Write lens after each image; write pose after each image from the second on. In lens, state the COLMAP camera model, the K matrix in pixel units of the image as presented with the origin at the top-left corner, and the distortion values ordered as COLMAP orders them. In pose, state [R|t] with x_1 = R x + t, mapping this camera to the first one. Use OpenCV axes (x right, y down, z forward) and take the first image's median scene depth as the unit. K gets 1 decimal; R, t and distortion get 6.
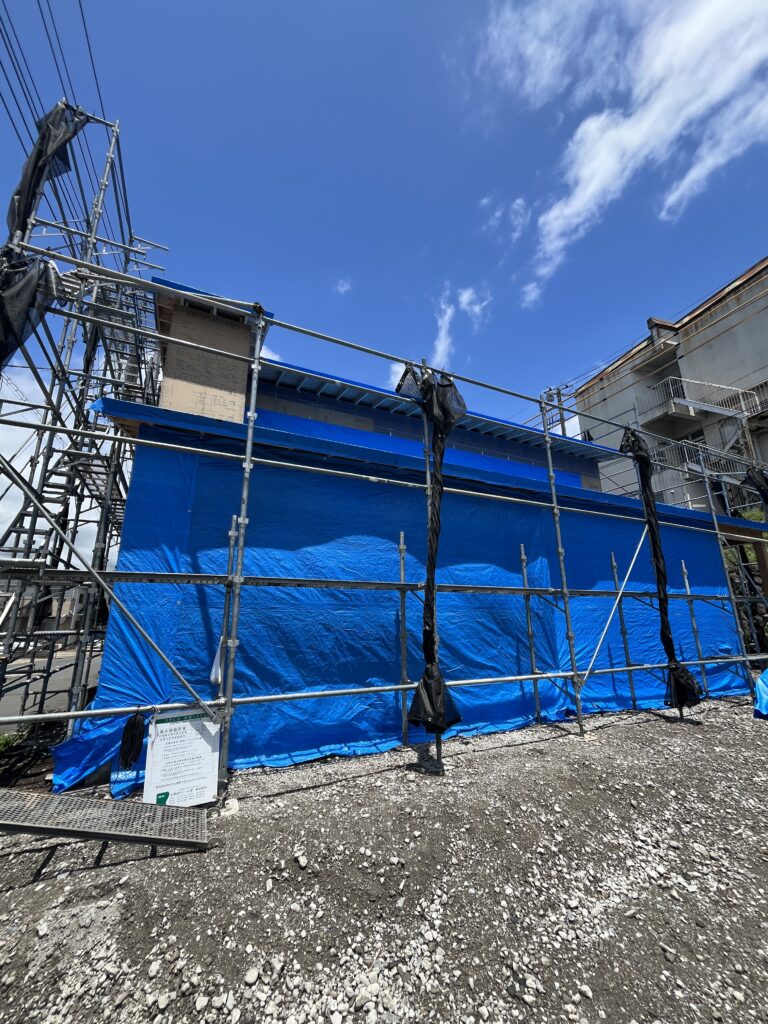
lens RADIAL K [[406.4, 0, 384.0], [0, 406.4, 512.0], [0, 0, 1]] dist [-0.015572, 0.000028]
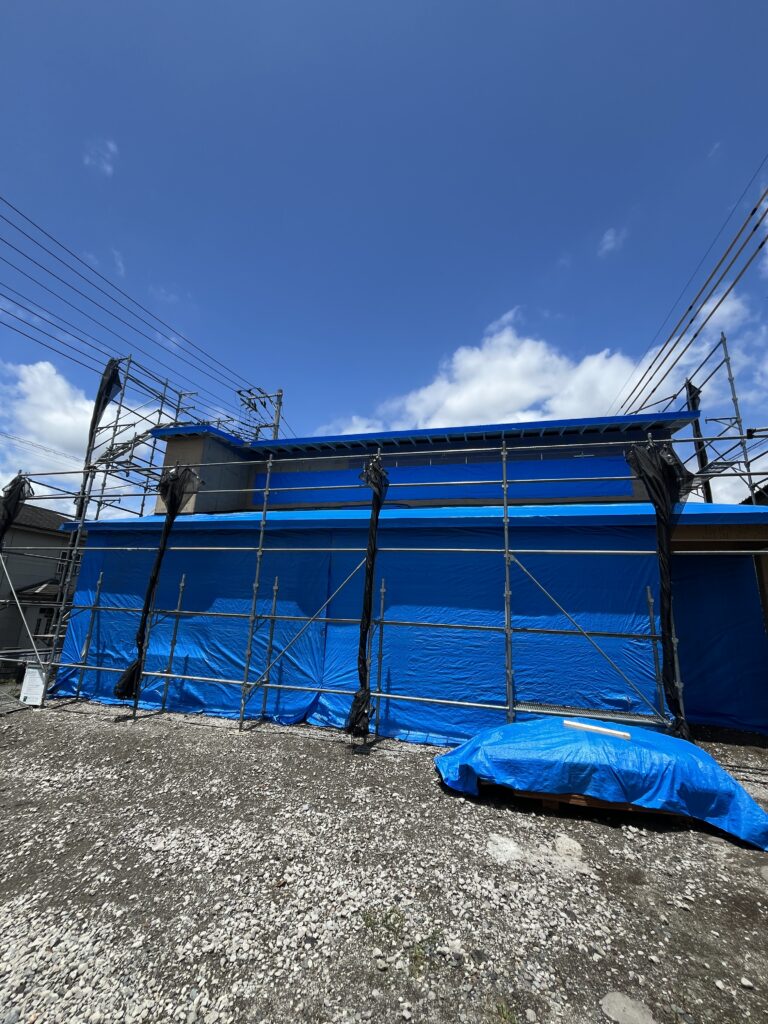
lens RADIAL K [[406.4, 0, 384.0], [0, 406.4, 512.0], [0, 0, 1]] dist [-0.015572, 0.000028]
pose [[0.784069, -0.119017, -0.609156, 0.391840], [0.116708, 0.992207, -0.043637, -0.007386], [0.609602, -0.036879, 0.791849, 0.063255]]
